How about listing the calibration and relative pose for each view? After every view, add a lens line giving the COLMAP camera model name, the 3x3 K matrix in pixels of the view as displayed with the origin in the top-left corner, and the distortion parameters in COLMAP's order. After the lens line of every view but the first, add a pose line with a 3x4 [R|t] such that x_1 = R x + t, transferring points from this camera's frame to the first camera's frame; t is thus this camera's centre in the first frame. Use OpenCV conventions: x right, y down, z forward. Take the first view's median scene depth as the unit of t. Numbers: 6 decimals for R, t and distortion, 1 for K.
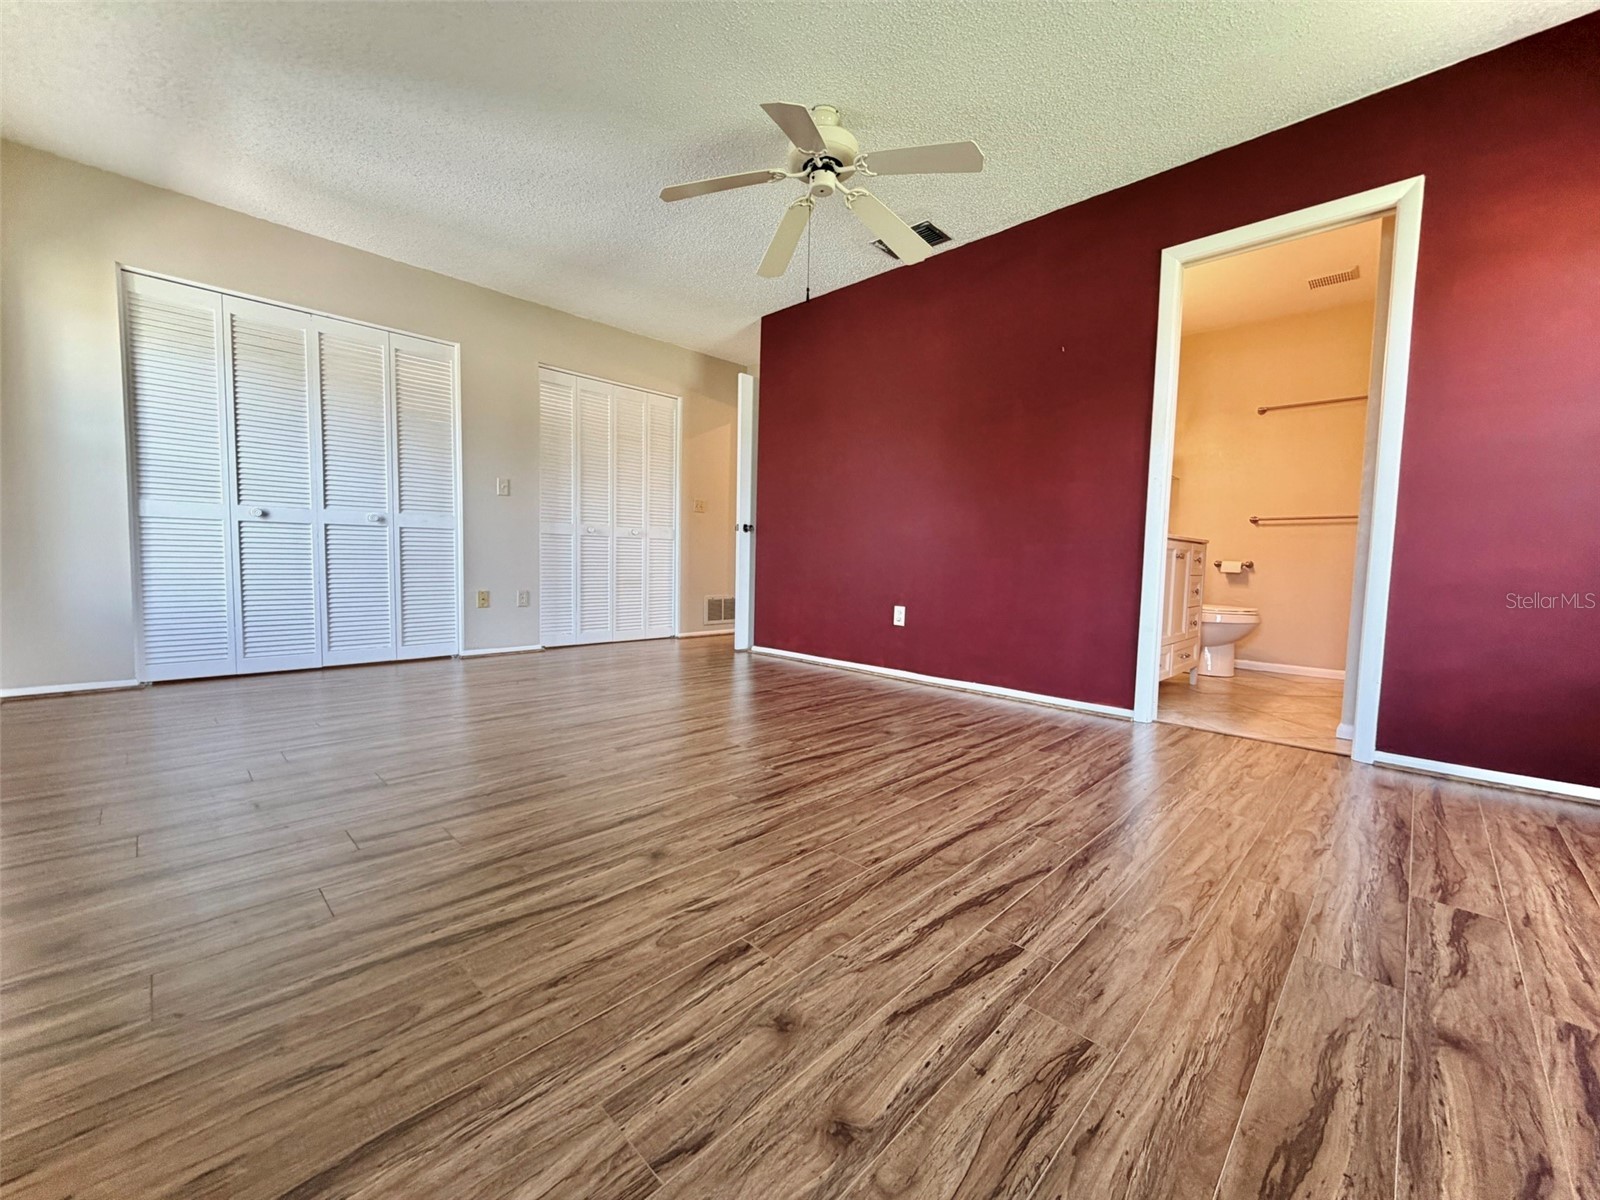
lens RADIAL K [[639.2, 0, 793.8], [0, 639.2, 601.2], [0, 0, 1]] dist [0.000187, 0.000013]
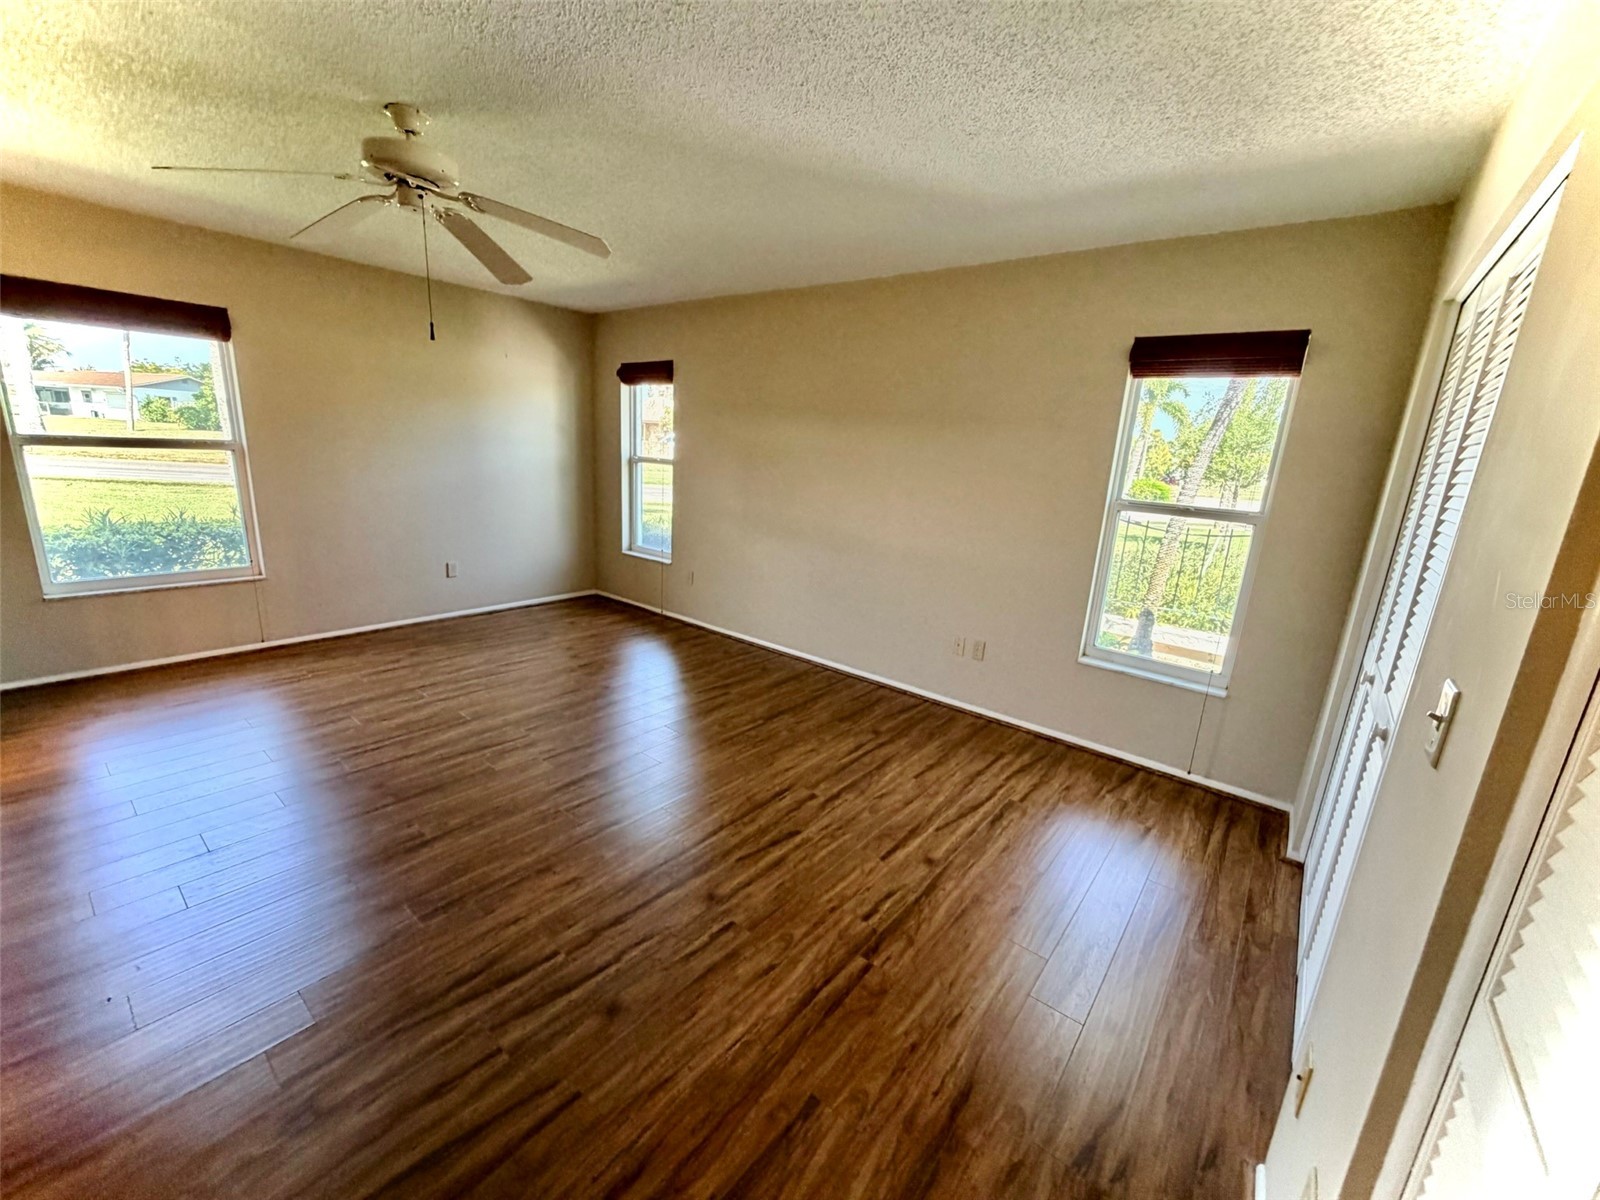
lens RADIAL K [[639.2, 0, 793.8], [0, 639.2, 601.2], [0, 0, 1]] dist [0.000187, 0.000013]
pose [[-0.991569, -0.055696, -0.116999, -0.433501], [-0.088684, 0.950011, 0.299355, -0.510743], [0.094477, 0.307207, -0.946941, 2.286971]]
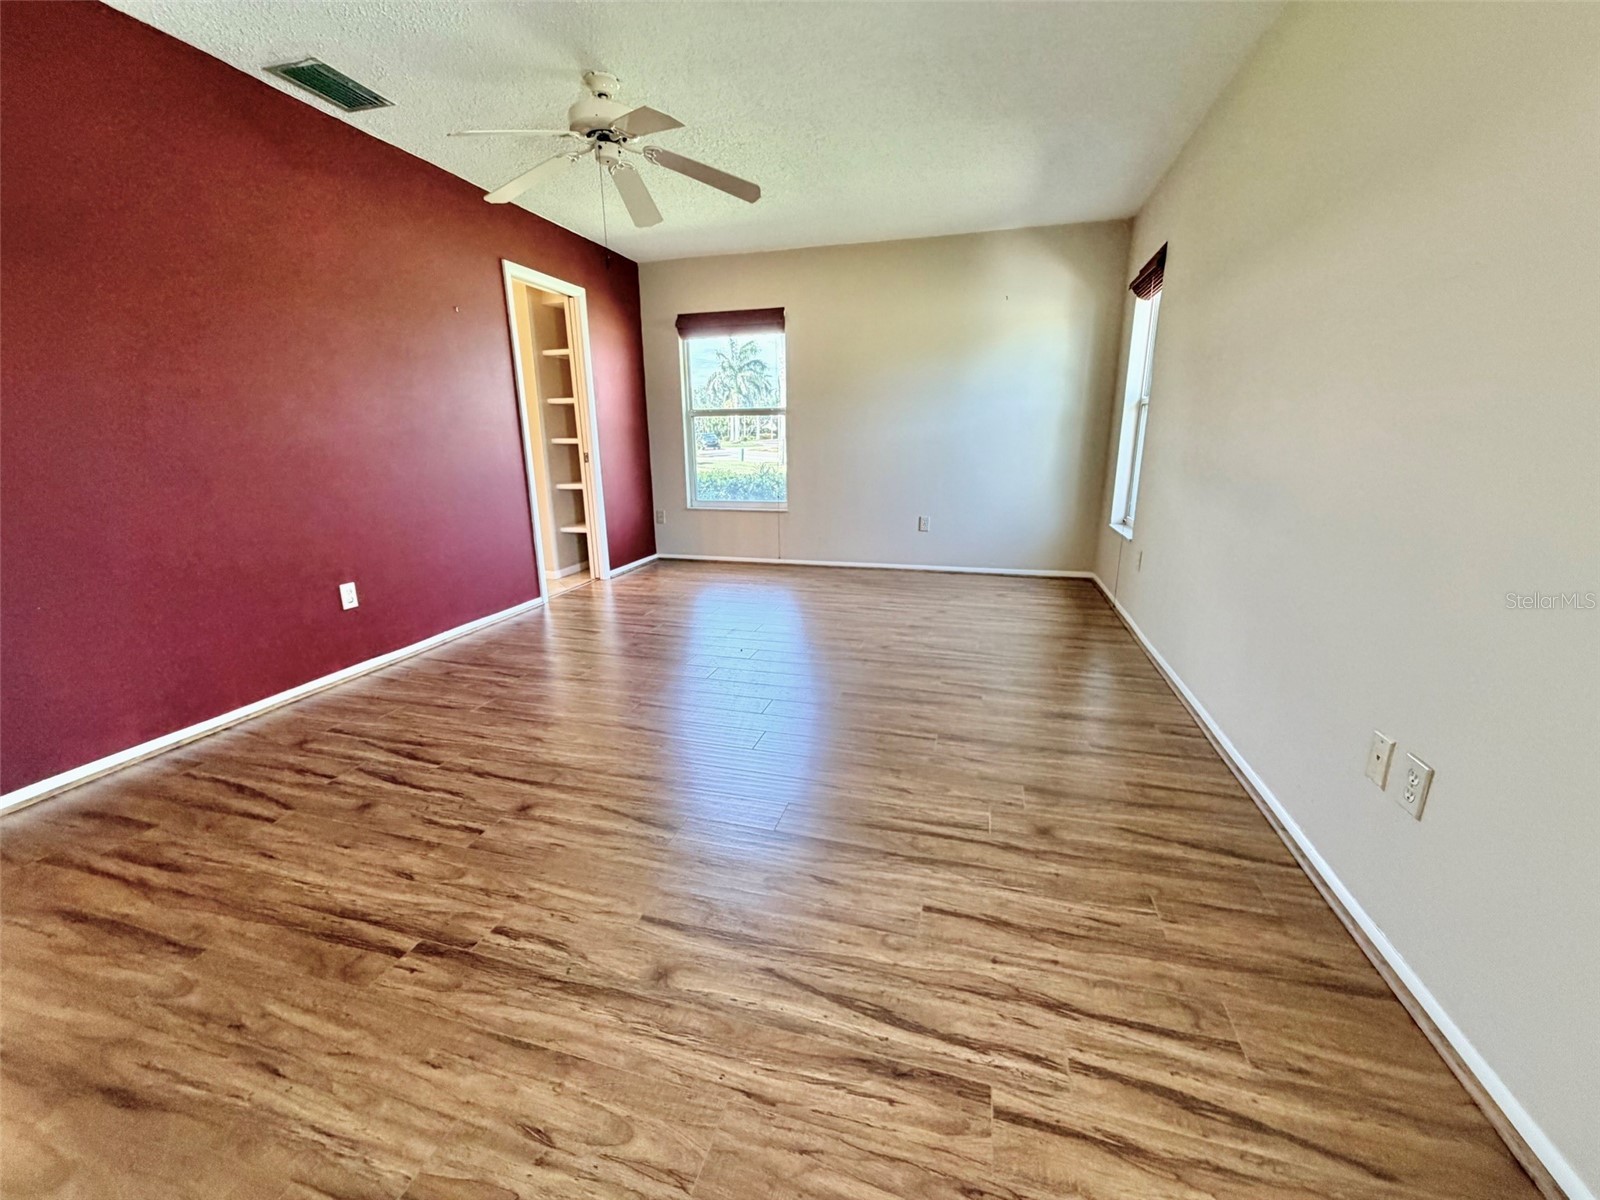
lens RADIAL K [[639.2, 0, 793.8], [0, 639.2, 601.2], [0, 0, 1]] dist [0.000187, 0.000013]
pose [[-0.481213, -0.242148, 0.842495, -1.287605], [0.056271, 0.950575, 0.305353, -0.304833], [-0.874796, 0.194348, -0.443803, 1.516756]]
